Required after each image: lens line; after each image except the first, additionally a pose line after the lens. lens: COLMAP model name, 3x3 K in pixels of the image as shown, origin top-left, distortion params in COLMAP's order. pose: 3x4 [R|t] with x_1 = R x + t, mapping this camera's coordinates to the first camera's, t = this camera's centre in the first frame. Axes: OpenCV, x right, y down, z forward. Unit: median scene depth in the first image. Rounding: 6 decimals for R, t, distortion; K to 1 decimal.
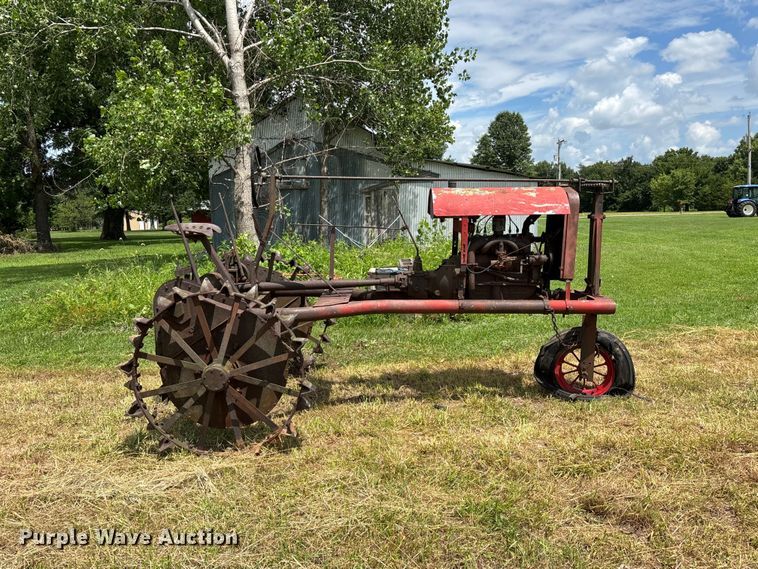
lens RADIAL K [[630.8, 0, 378.1], [0, 630.8, 285.5], [0, 0, 1]] dist [-0.013612, -0.009247]
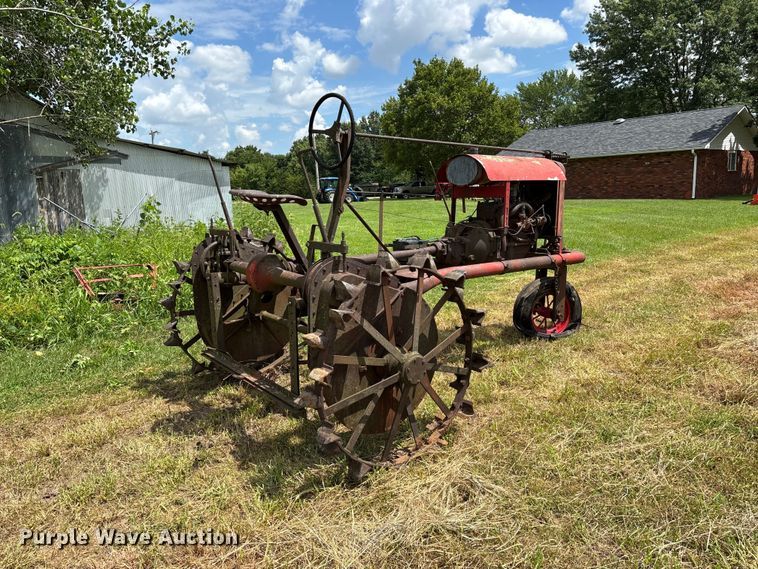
lens RADIAL K [[570.6, 0, 380.4], [0, 570.6, 292.0], [0, 0, 1]] dist [0.057203, -0.058699]
pose [[0.768234, -0.106676, 0.631218, -0.172252], [0.082193, 0.994294, 0.068002, -0.002022], [-0.634870, -0.000360, 0.772619, 0.102005]]
